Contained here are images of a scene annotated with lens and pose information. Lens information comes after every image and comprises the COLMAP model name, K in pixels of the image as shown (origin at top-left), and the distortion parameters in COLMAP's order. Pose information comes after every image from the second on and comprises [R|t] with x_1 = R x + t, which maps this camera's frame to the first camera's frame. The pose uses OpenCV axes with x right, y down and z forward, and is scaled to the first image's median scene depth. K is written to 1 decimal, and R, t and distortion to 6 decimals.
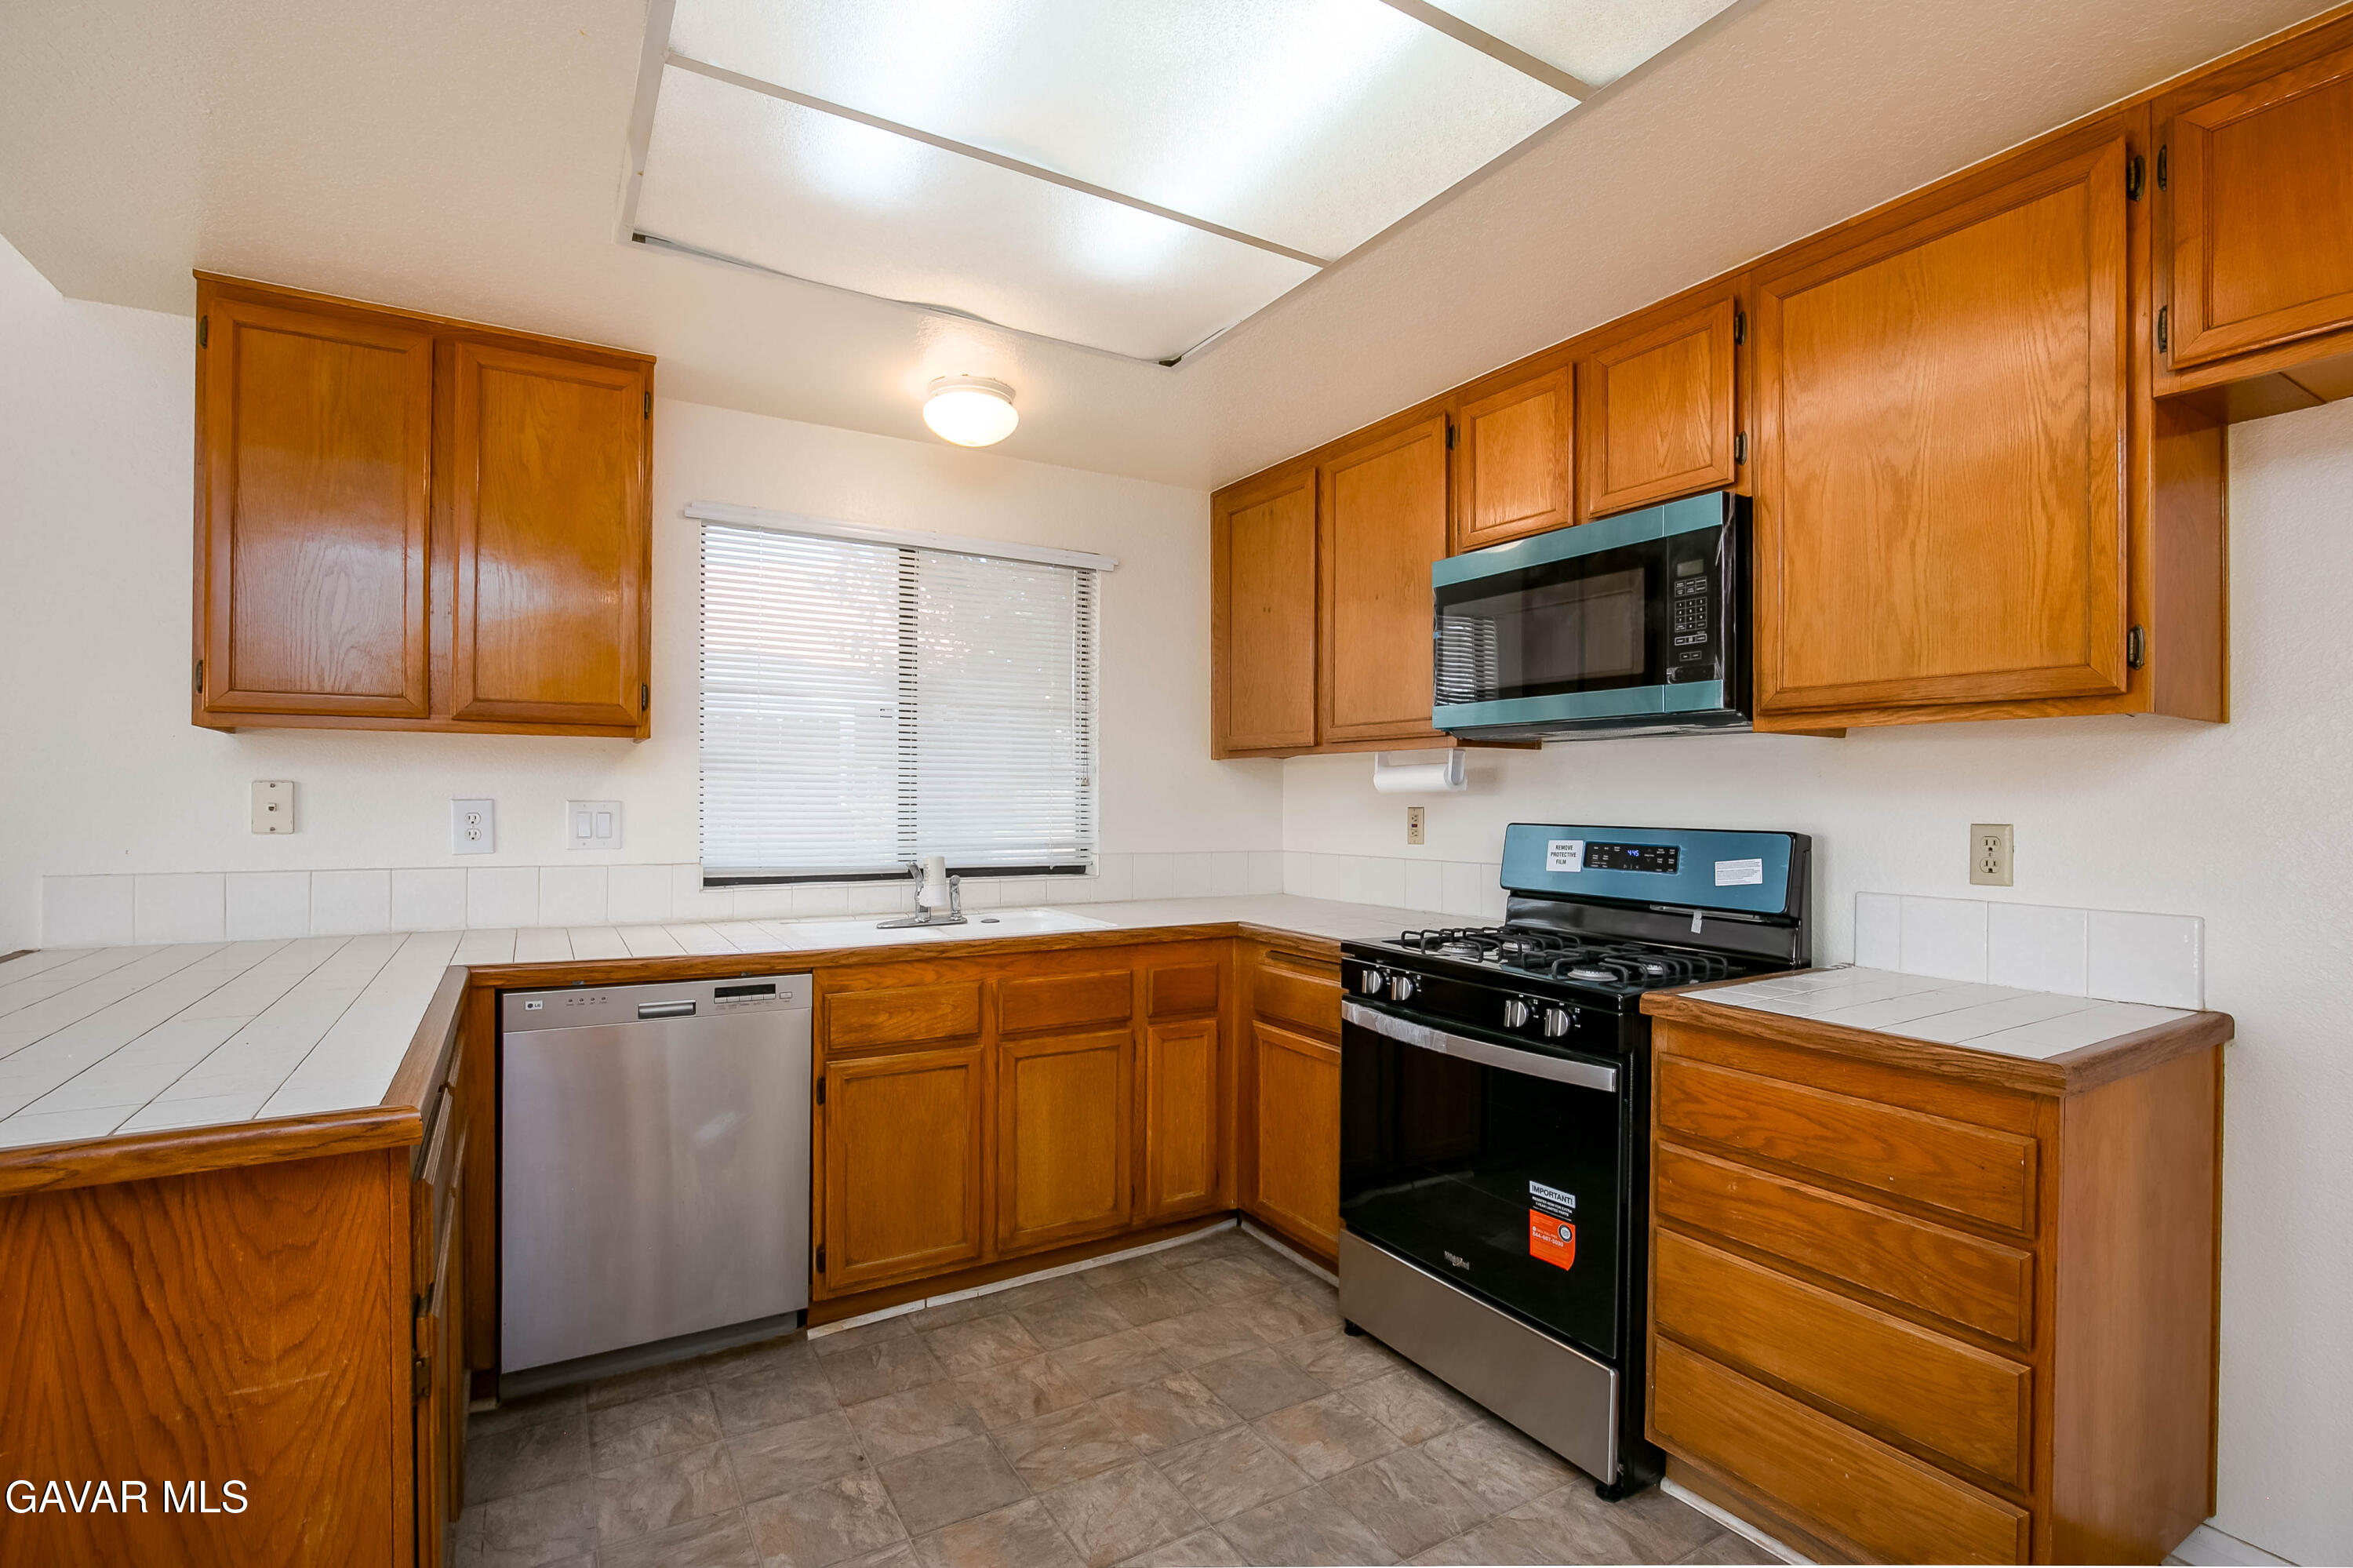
lens RADIAL K [[1077.4, 0, 1175.5], [0, 1077.4, 798.1], [0, 0, 1]] dist [-0.022288, 0.000300]
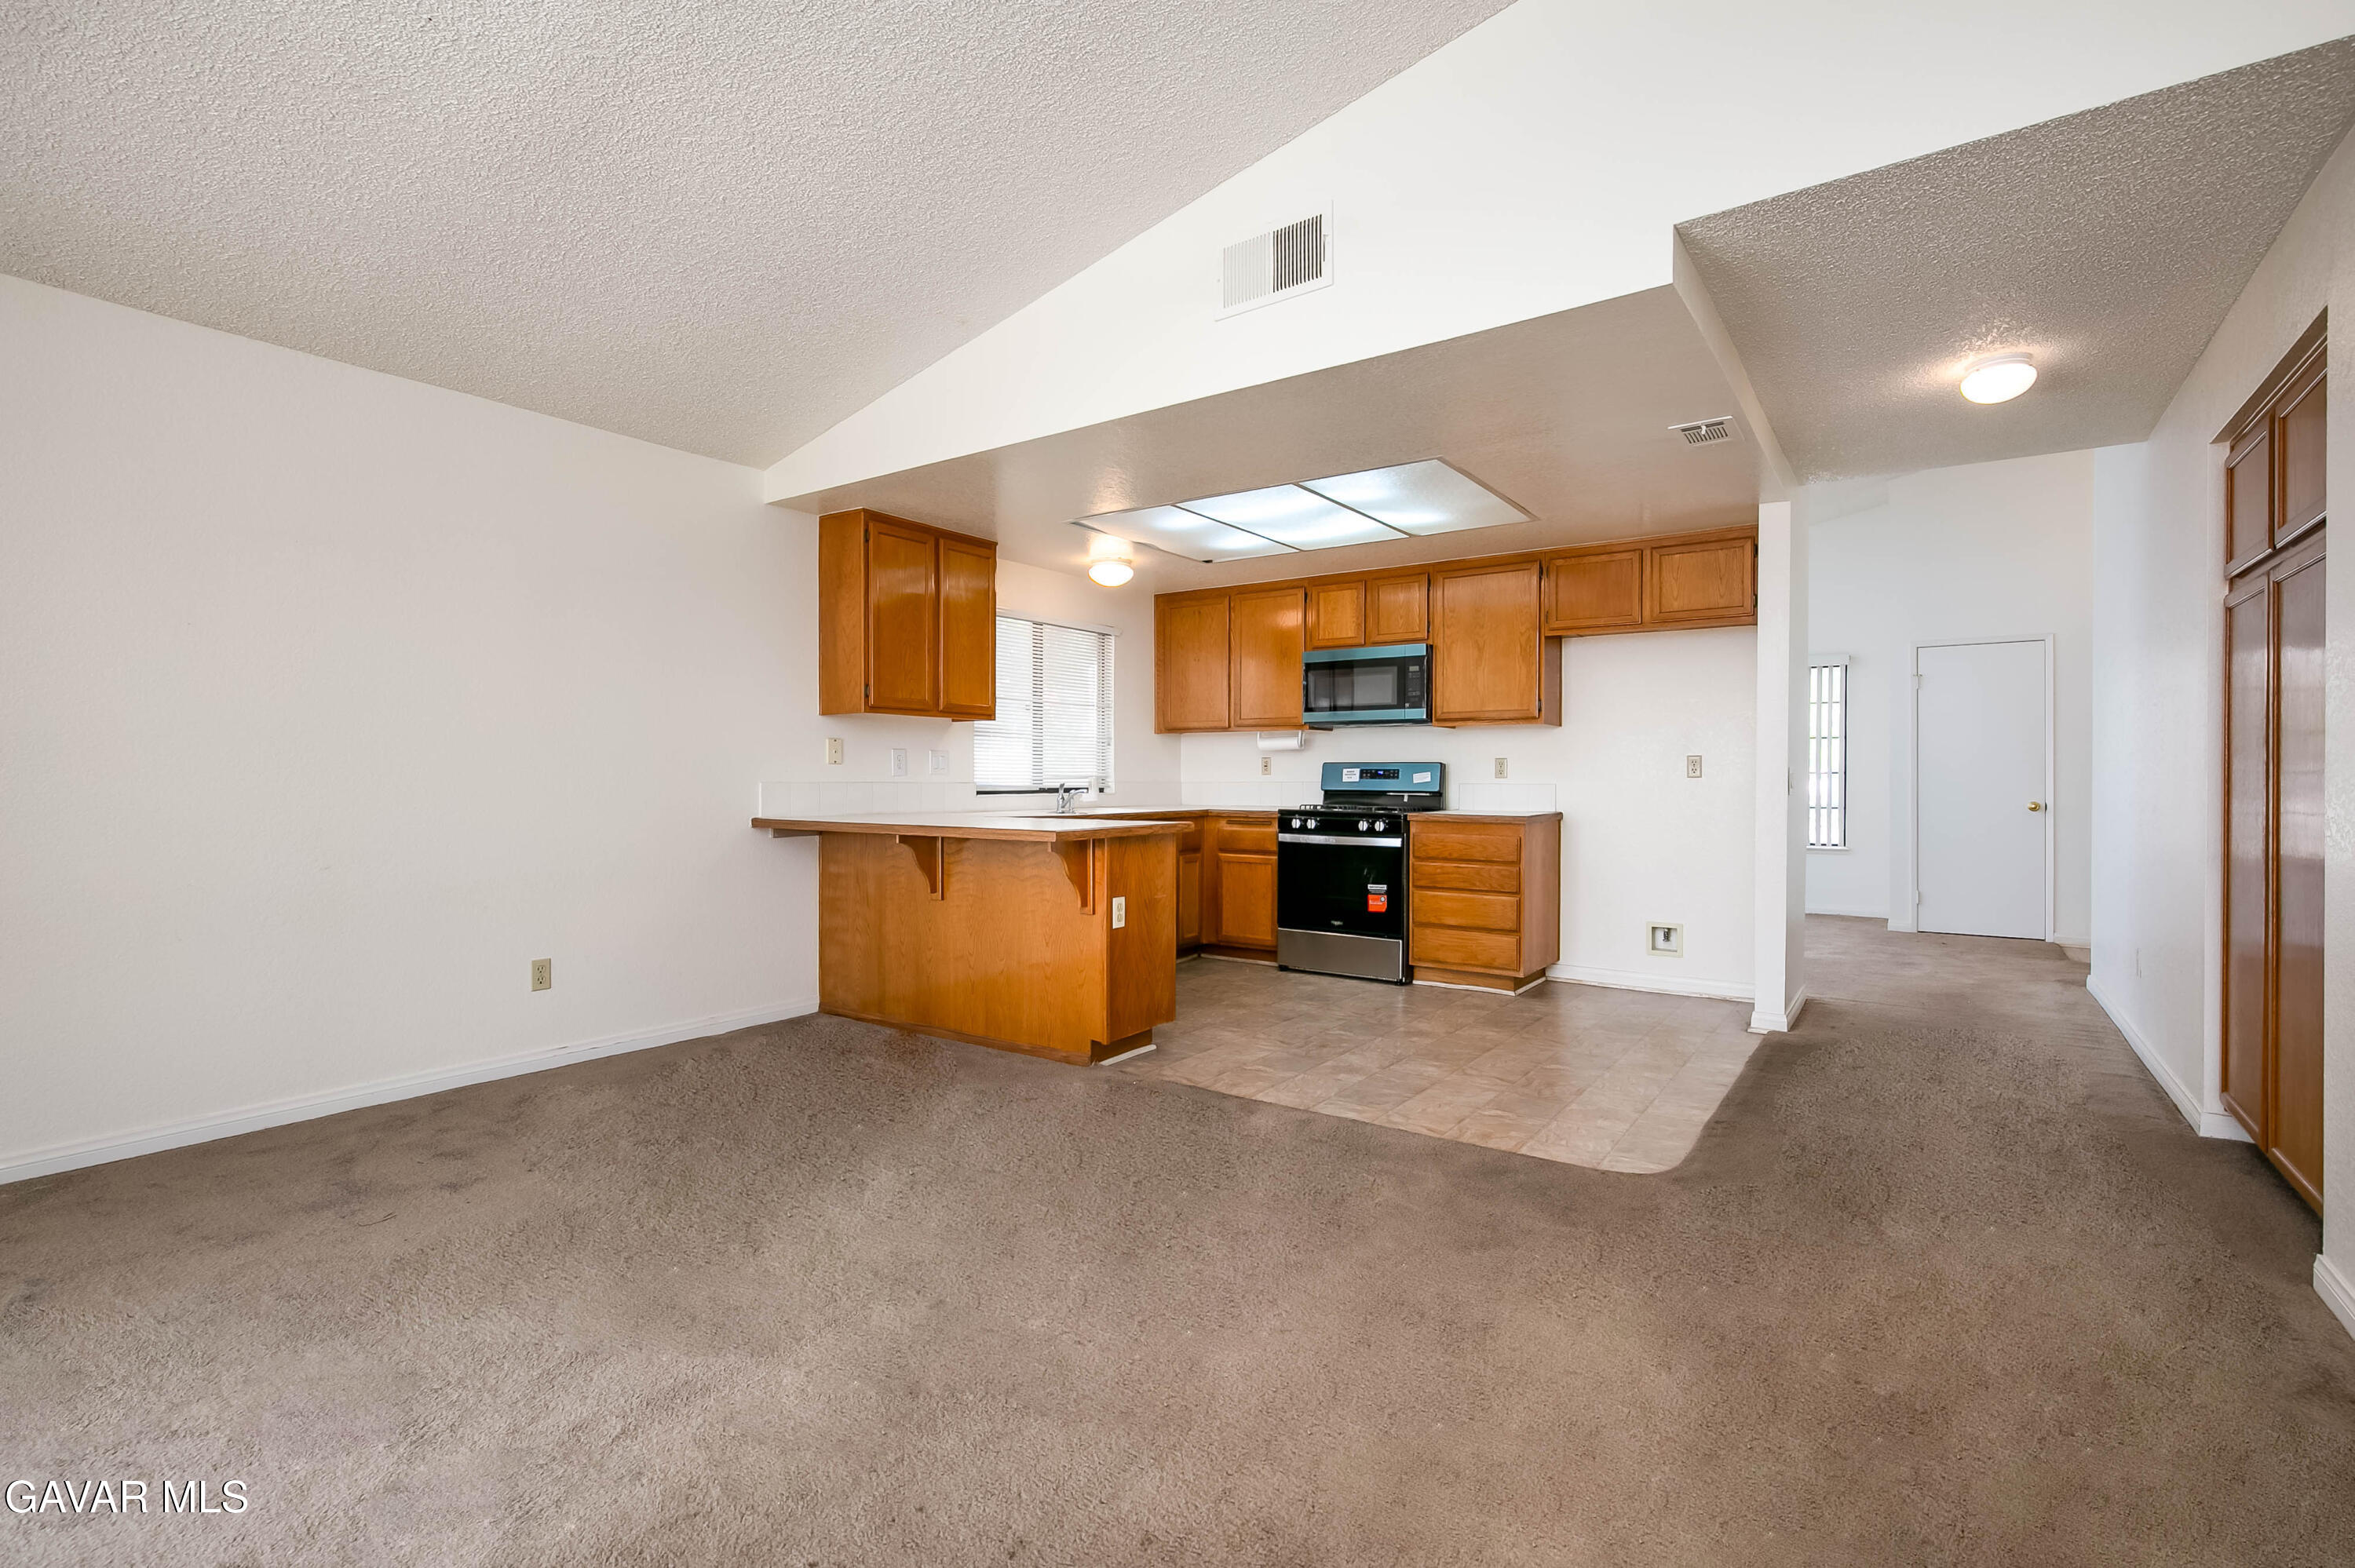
lens RADIAL K [[1063.6, 0, 1177.5], [0, 1063.6, 784.0], [0, 0, 1]] dist [-0.001124, -0.000121]
pose [[0.915139, -0.007525, 0.403067, -1.039132], [0.003776, 0.999942, 0.010095, 0.051799], [-0.403120, -0.007717, 0.915115, -1.121921]]
